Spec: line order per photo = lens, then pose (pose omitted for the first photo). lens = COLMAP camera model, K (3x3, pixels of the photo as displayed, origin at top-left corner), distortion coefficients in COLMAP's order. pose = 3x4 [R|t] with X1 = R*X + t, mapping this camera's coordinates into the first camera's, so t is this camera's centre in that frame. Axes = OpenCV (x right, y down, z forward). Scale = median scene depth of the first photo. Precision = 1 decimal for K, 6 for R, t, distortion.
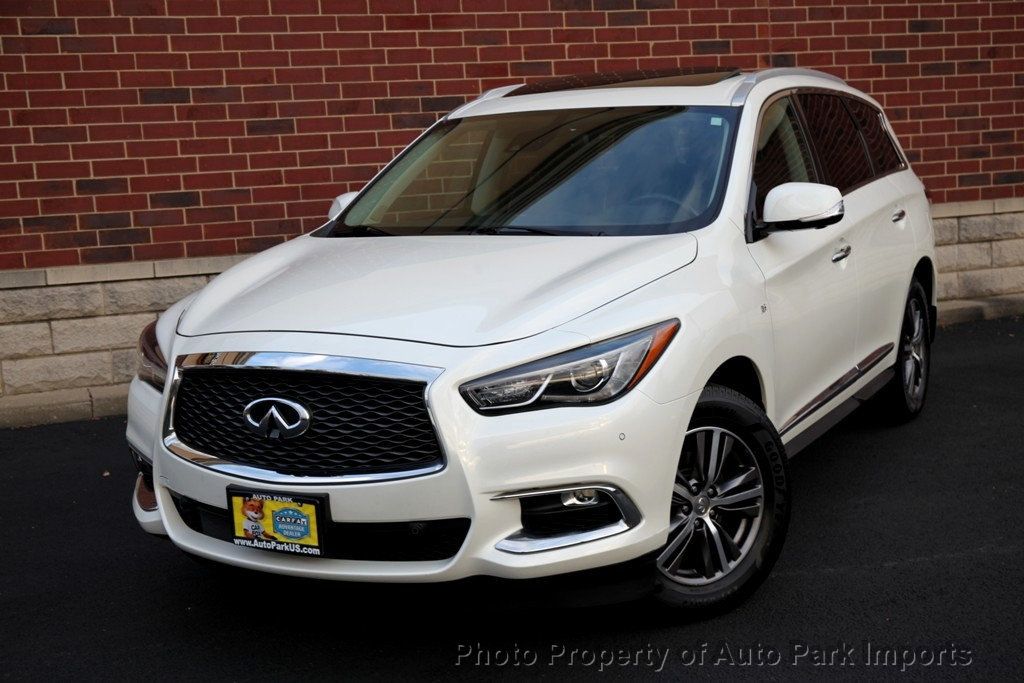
lens RADIAL K [[1363.0, 0, 517.1], [0, 1363.0, 348.6], [0, 0, 1]] dist [0.048413, 0.000000]
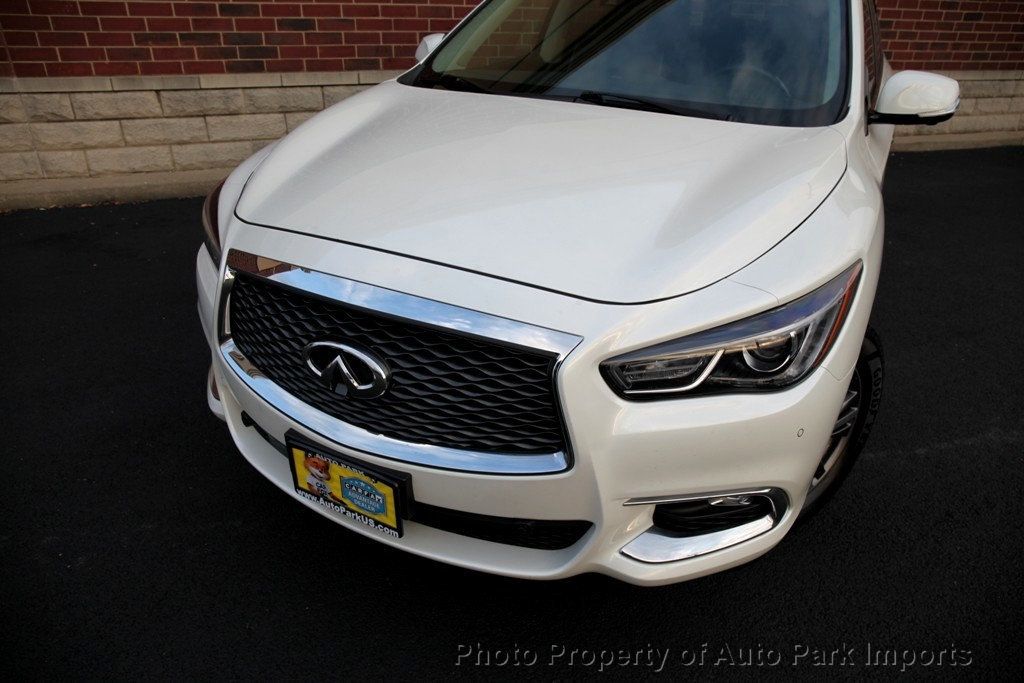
lens RADIAL K [[683.4, 0, 513.7], [0, 683.4, 344.3], [0, 0, 1]] dist [-0.074163, 0.041582]
pose [[0.997271, 0.066739, 0.031567, -0.093816], [-0.073342, 0.944543, 0.320092, -0.086732], [-0.008454, -0.321534, 0.946860, 0.635384]]
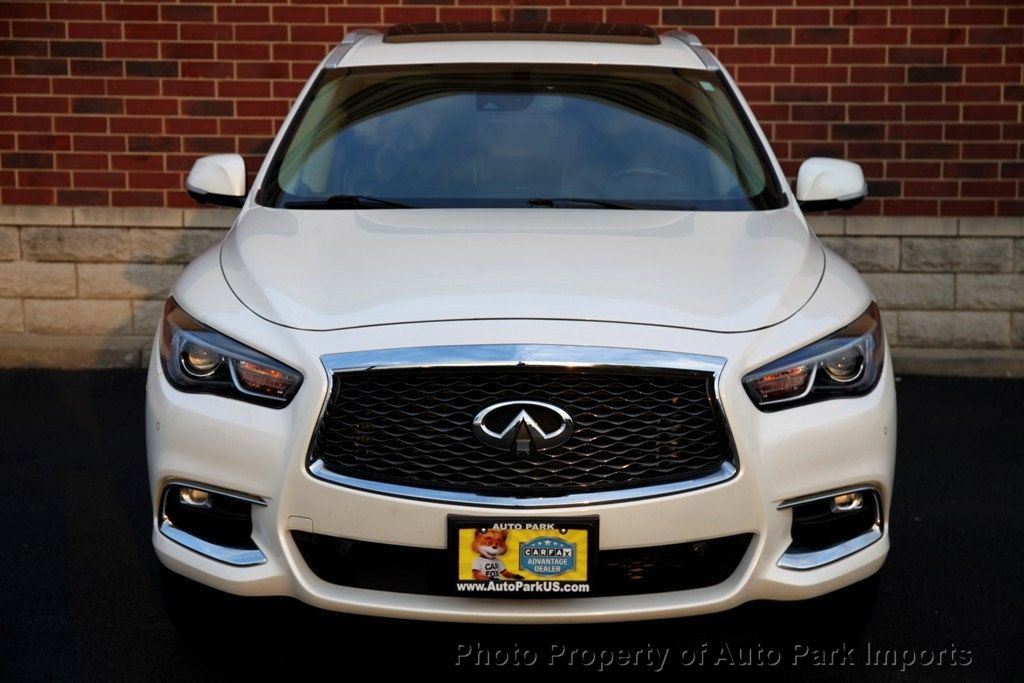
lens RADIAL K [[1738.4, 0, 516.4], [0, 1738.4, 346.8], [0, 0, 1]] dist [0.019640, 0.000000]
pose [[0.886081, -0.015724, 0.463263, -0.636104], [0.027628, 0.999439, -0.018922, 0.023280], [-0.462705, 0.029566, 0.886019, 0.097835]]
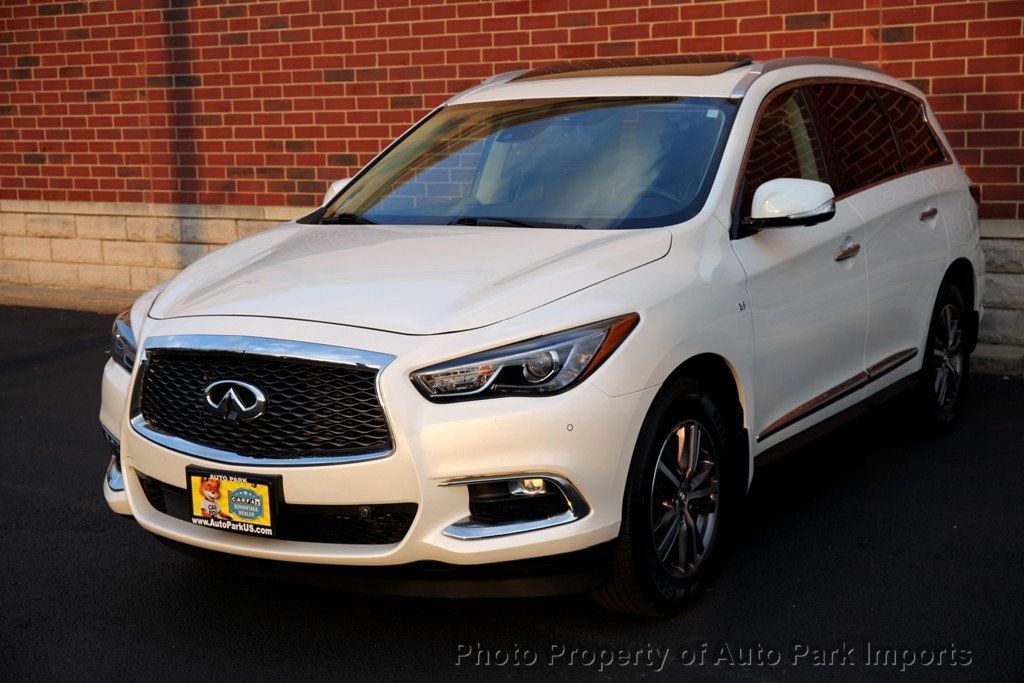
lens RADIAL K [[1539.8, 0, 513.1], [0, 1539.8, 345.2], [0, 0, 1]] dist [0.089331, 0.000000]
pose [[0.997956, 0.026179, -0.058289, 0.095828], [-0.026462, 0.999641, -0.004082, 0.008733], [0.058161, 0.005617, 0.998291, -0.139023]]
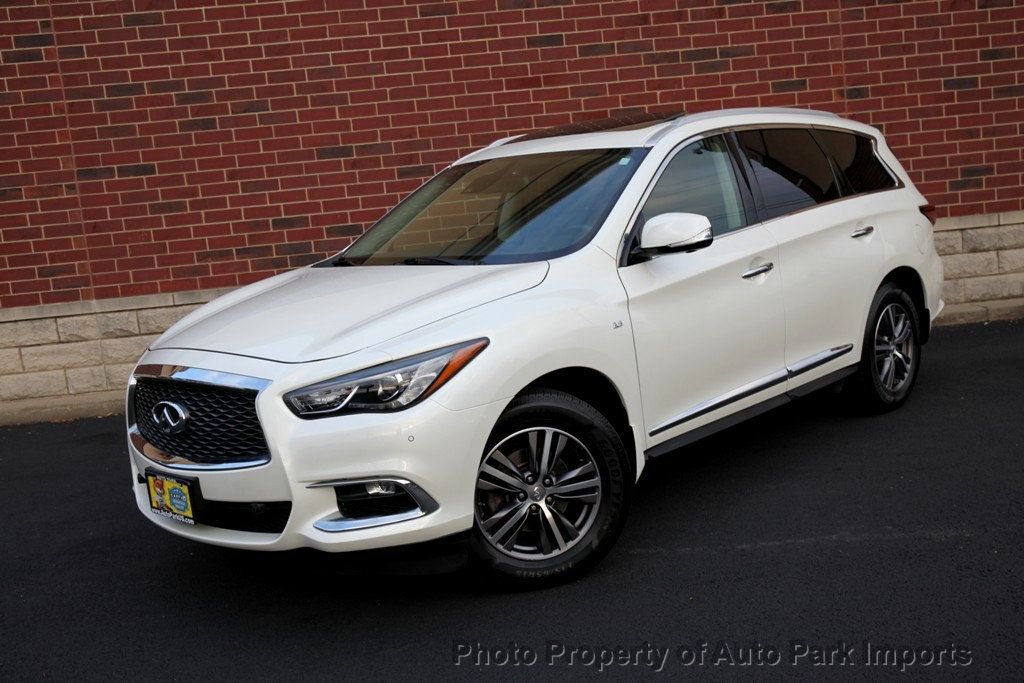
lens RADIAL K [[1067.1, 0, 516.0], [0, 1067.1, 346.0], [0, 0, 1]] dist [-0.008861, 0.000000]
pose [[0.961911, 0.000042, -0.273363, 0.404895], [0.004626, 0.999854, 0.016433, -0.030615], [0.273324, -0.017071, 0.961771, 0.119926]]
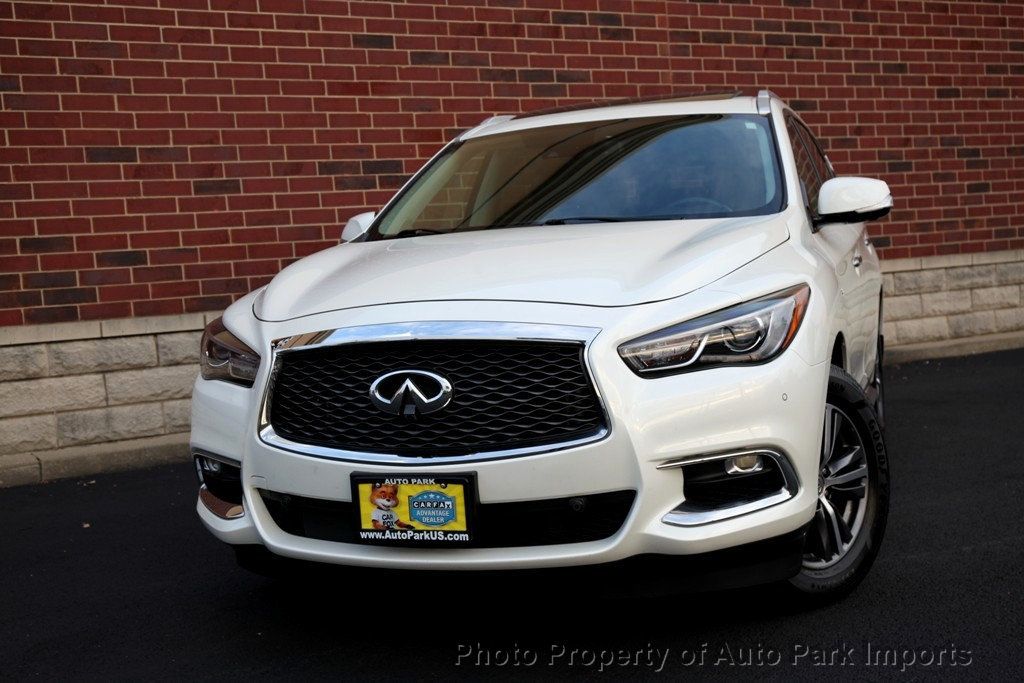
lens RADIAL K [[1237.1, 0, 519.7], [0, 1237.1, 347.6], [0, 0, 1]] dist [0.028752, 0.000000]
pose [[0.987870, -0.027253, 0.152875, -0.224629], [0.040670, 0.995522, -0.085335, 0.092103], [-0.149865, 0.090517, 0.984554, 0.173555]]
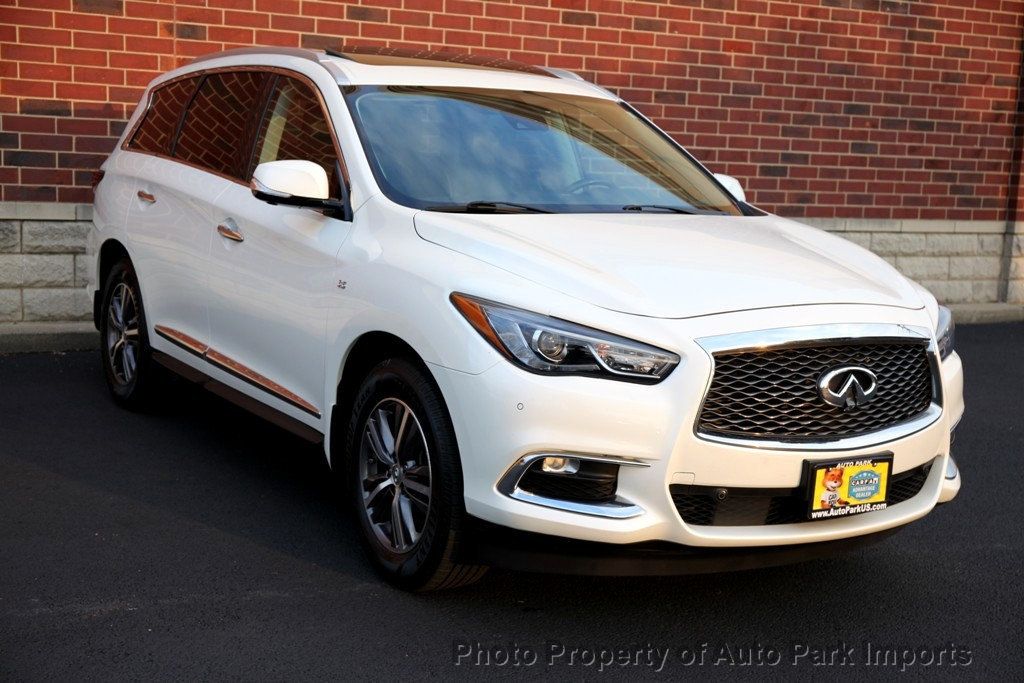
lens RADIAL K [[1363.0, 0, 505.9], [0, 1363.0, 368.3], [0, 0, 1]] dist [0.048413, 0.000000]
pose [[0.527984, -0.081560, 0.845329, -1.160569], [0.062996, 0.996397, 0.056788, -0.037113], [-0.846915, 0.023269, 0.531219, 0.656262]]
